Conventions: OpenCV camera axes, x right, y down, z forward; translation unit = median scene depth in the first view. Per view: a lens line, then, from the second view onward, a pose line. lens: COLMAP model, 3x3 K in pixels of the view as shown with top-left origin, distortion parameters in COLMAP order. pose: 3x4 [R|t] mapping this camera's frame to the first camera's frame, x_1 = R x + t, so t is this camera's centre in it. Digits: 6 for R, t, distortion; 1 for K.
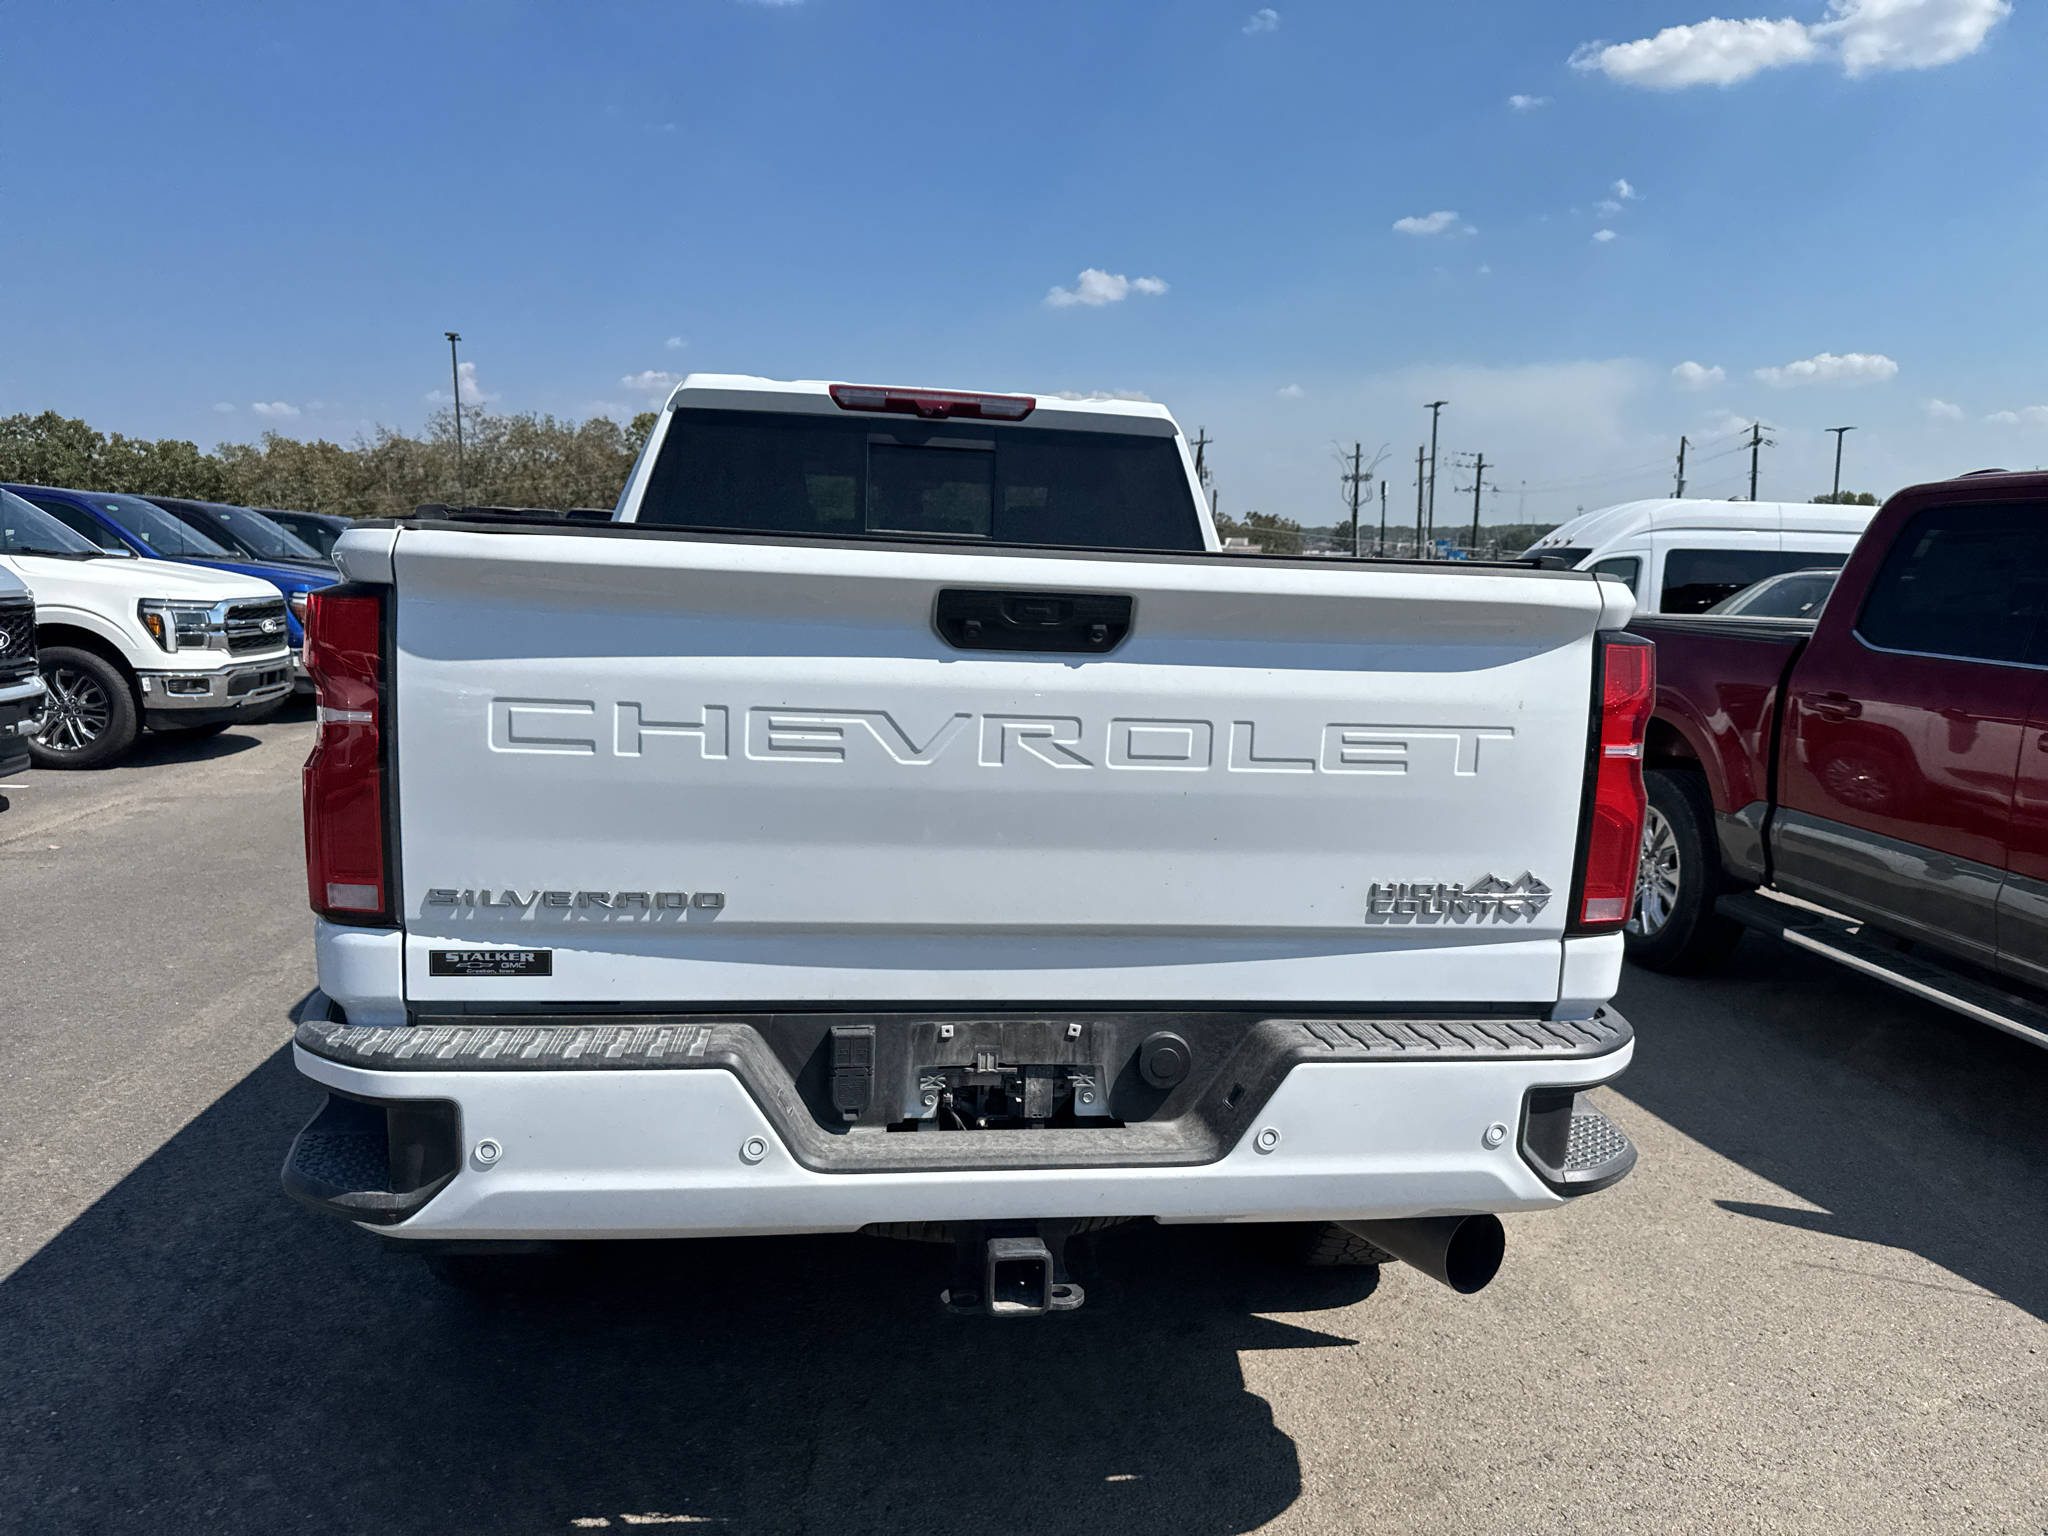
lens RADIAL K [[1592.7, 0, 1024.0], [0, 1592.7, 768.0], [0, 0, 1]] dist [0.102324, 0.000061]
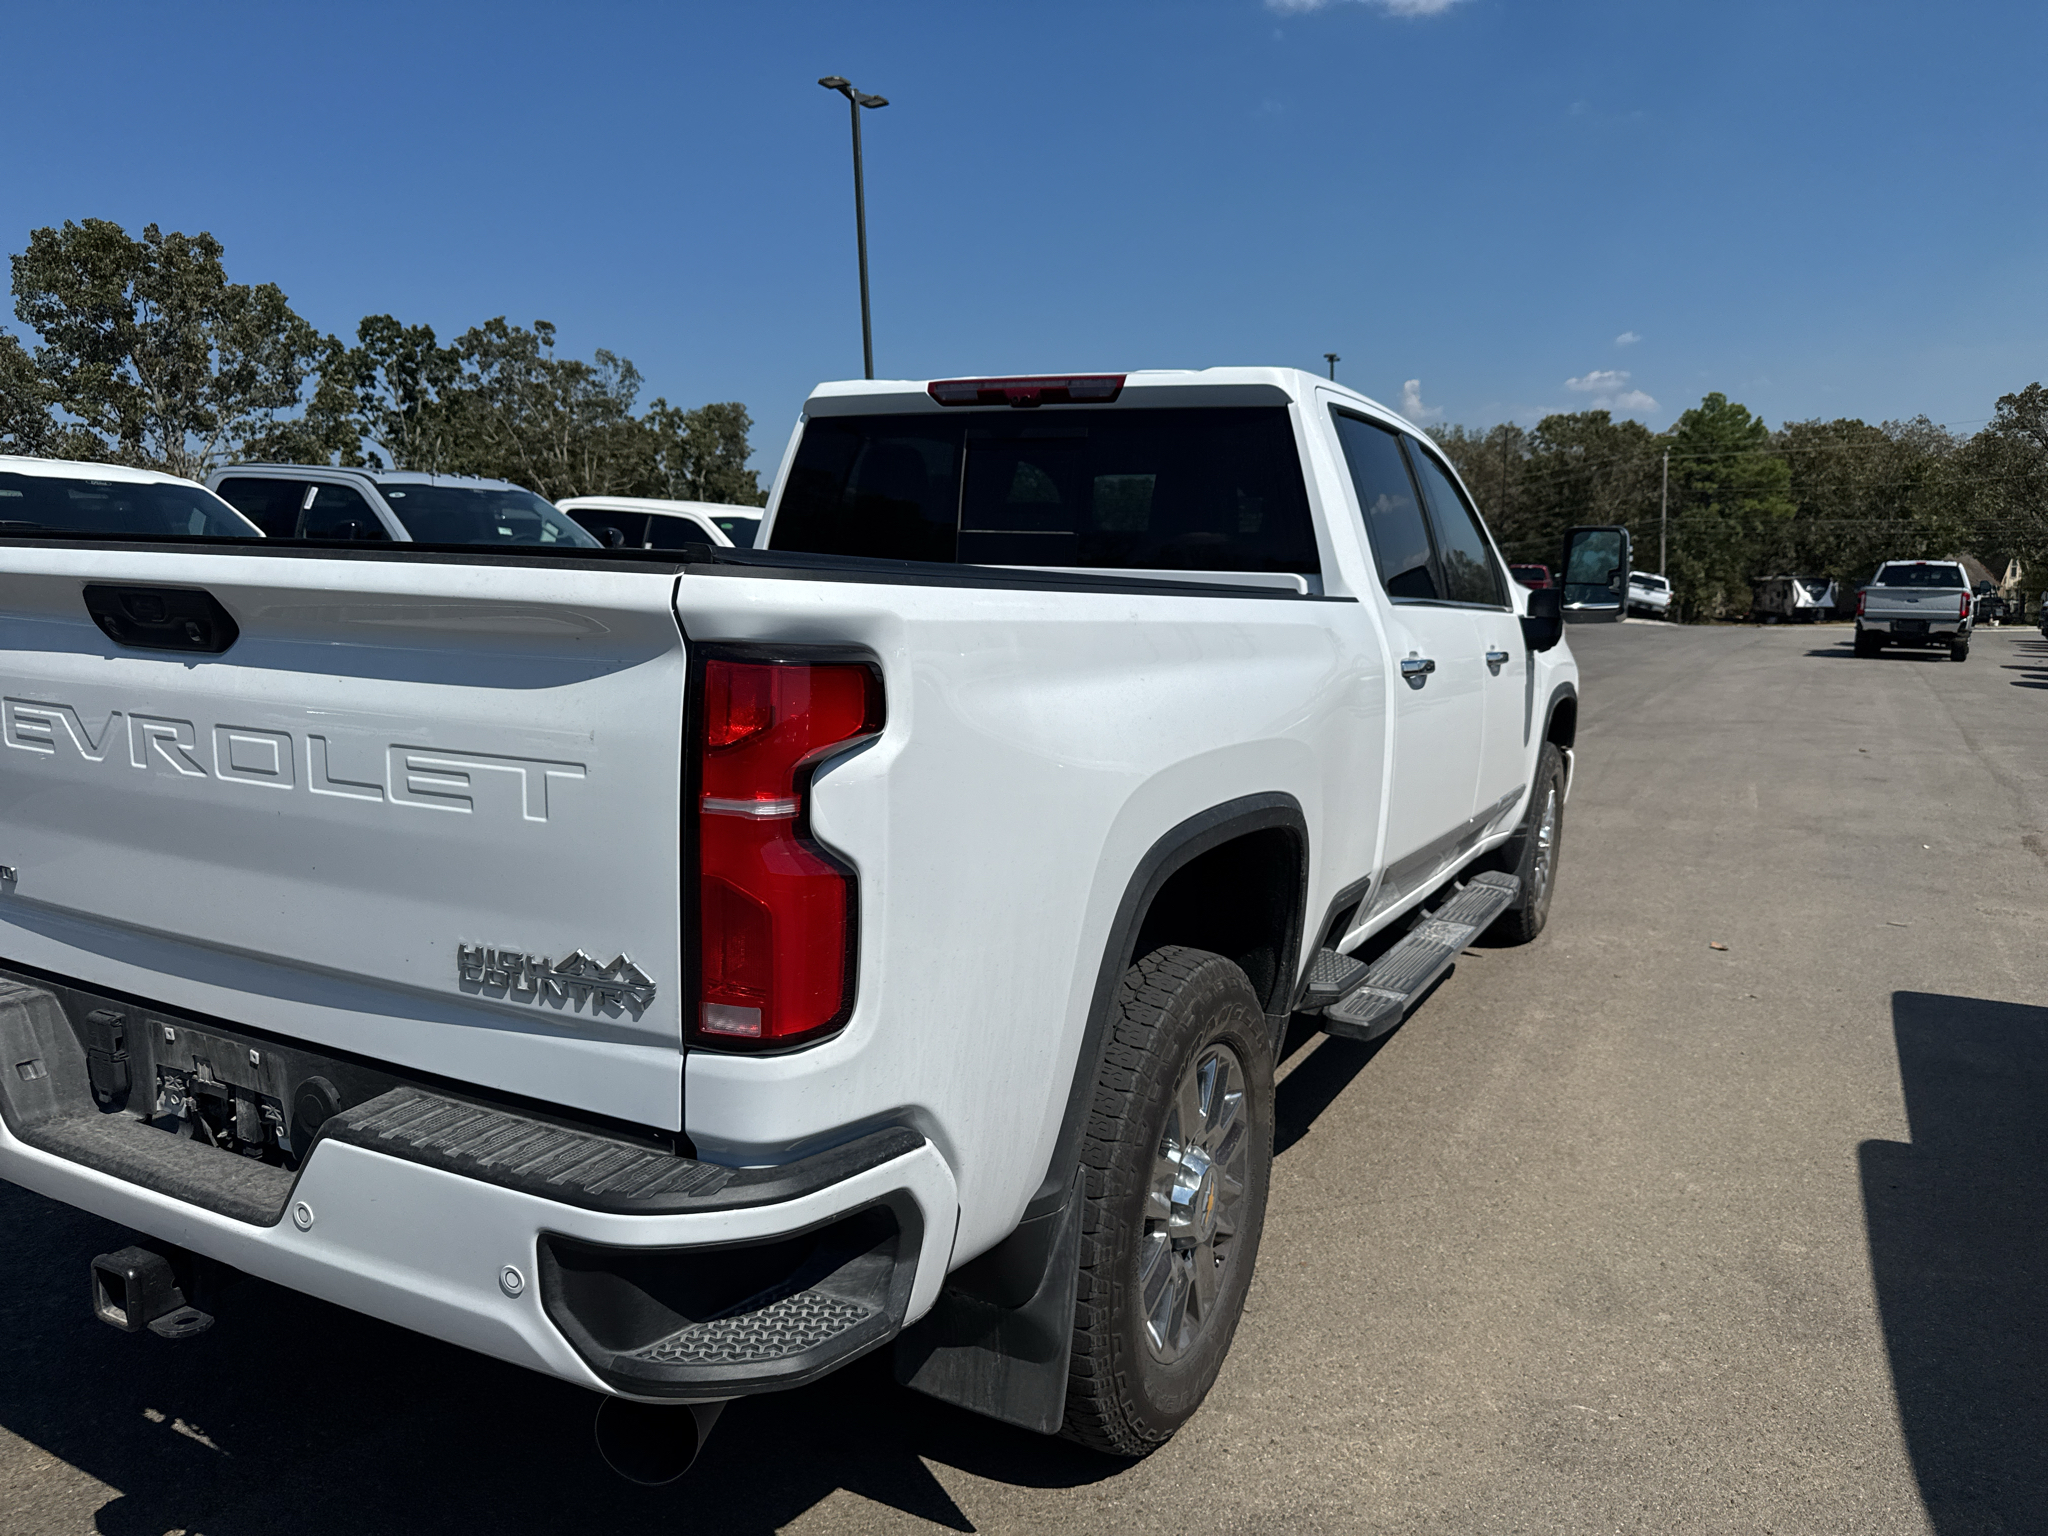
lens RADIAL K [[1540.1, 0, 1024.0], [0, 1540.1, 768.0], [0, 0, 1]] dist [0.118319, -0.217374]
pose [[0.784502, 0.063857, -0.616830, 0.911891], [-0.065087, 0.997669, 0.020504, -0.051318], [0.616701, 0.024063, 0.786829, 0.536000]]
